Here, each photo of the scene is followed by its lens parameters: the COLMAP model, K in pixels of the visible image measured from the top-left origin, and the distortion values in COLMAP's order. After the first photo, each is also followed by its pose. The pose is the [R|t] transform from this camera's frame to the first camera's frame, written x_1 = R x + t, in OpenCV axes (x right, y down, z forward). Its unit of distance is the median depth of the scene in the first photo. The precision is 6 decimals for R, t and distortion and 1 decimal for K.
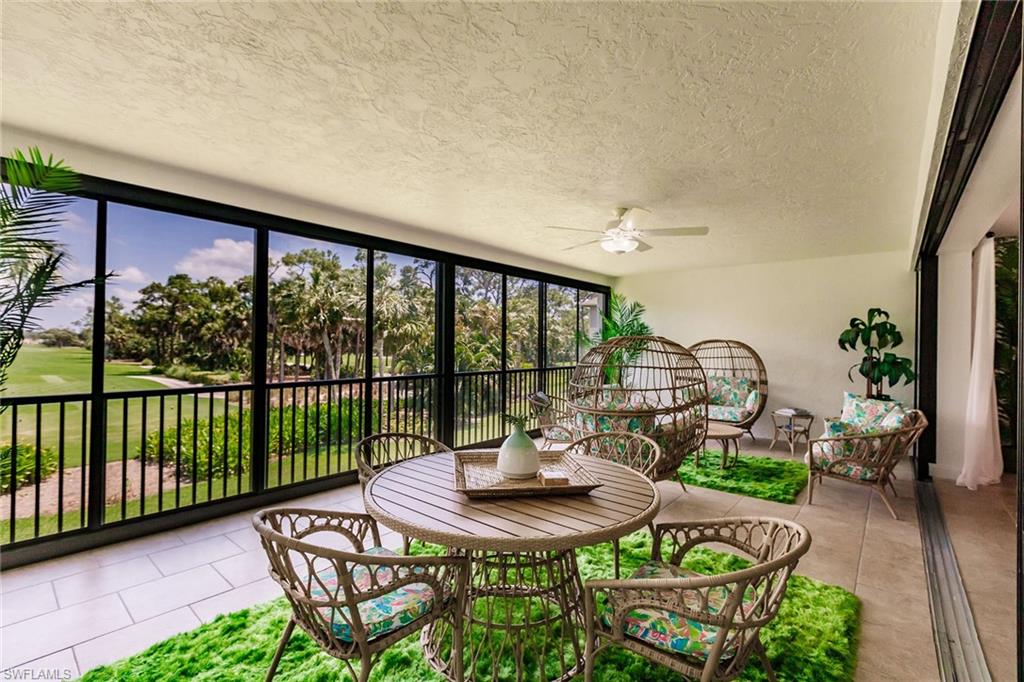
lens RADIAL K [[453.3, 0, 508.0], [0, 453.3, 344.5], [0, 0, 1]] dist [0.000260, -0.000603]
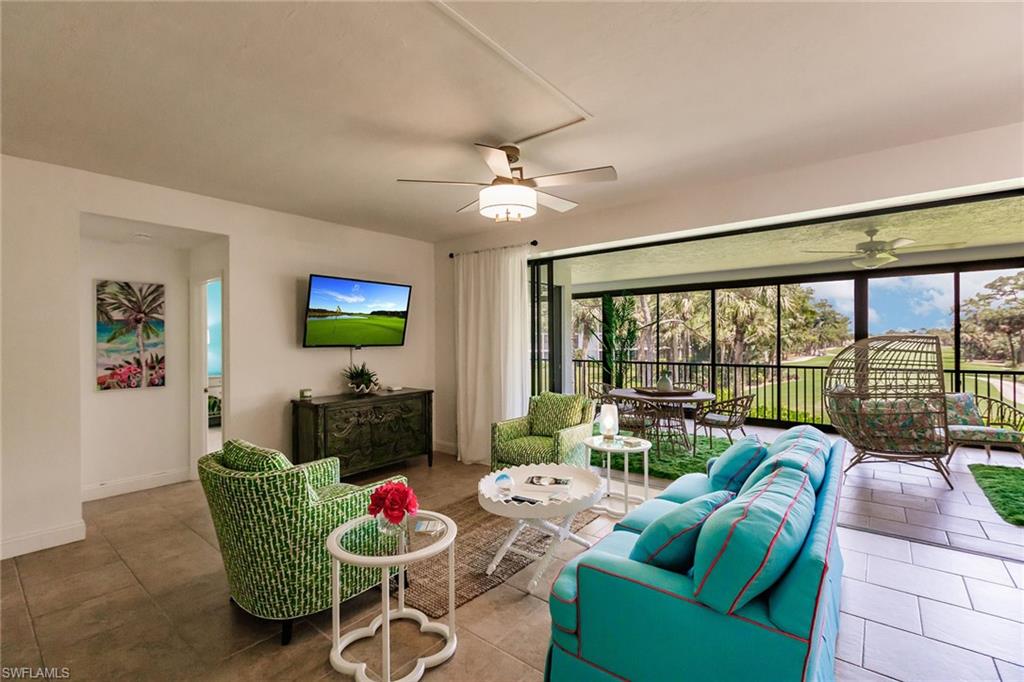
lens RADIAL K [[453.3, 0, 511.7], [0, 453.3, 337.4], [0, 0, 1]] dist [0.000260, -0.000603]
pose [[0.027616, -0.021276, -0.999392, 0.155341], [0.006787, 0.999754, -0.021096, -0.000231], [0.999596, -0.006200, 0.027753, -0.000230]]
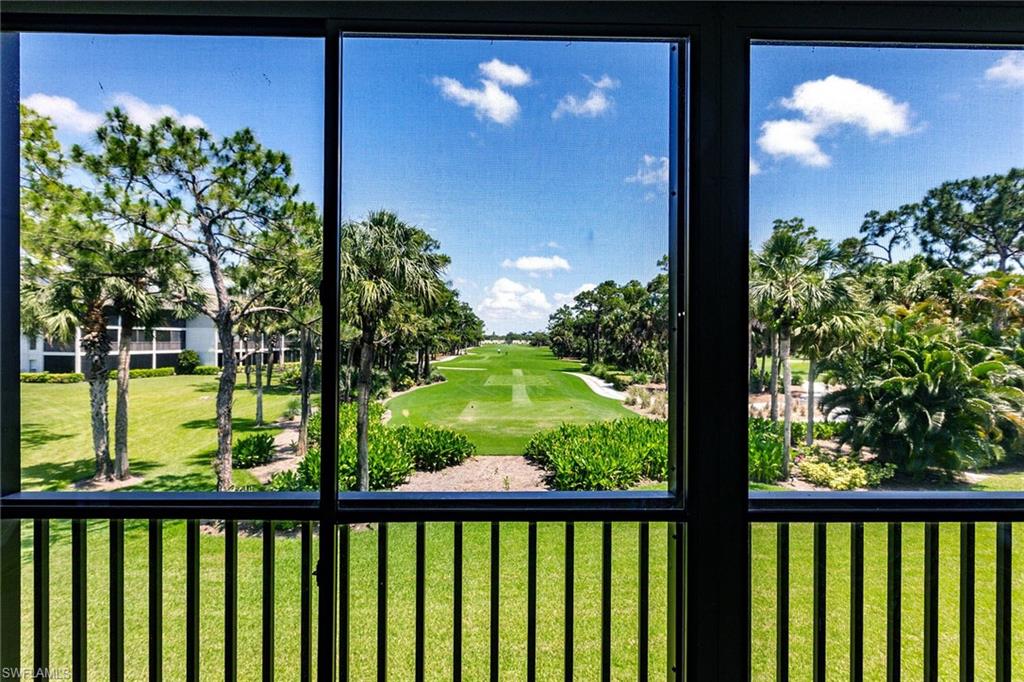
lens RADIAL K [[483.4, 0, 511.8], [0, 483.4, 338.2], [0, 0, 1]] dist [0.000691, -0.000543]
pose [[0.665516, -0.011844, -0.746289, -0.003673], [0.003198, 0.999910, -0.013018, -0.003639], [0.746376, 0.006277, 0.665494, 0.107806]]
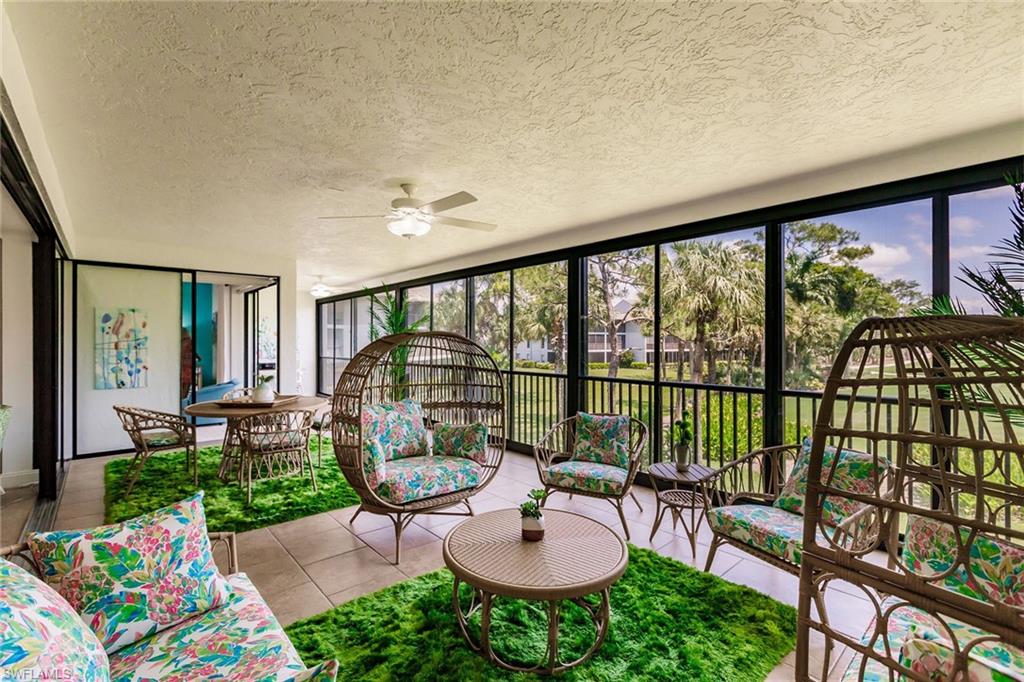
lens RADIAL K [[453.3, 0, 514.5], [0, 453.3, 338.8], [0, 0, 1]] dist [0.000260, -0.000603]
pose [[-0.130987, -0.018528, -0.991211, 0.115973], [-0.000520, 0.999827, -0.018620, 0.000325], [0.991384, -0.001924, -0.130974, 0.144825]]
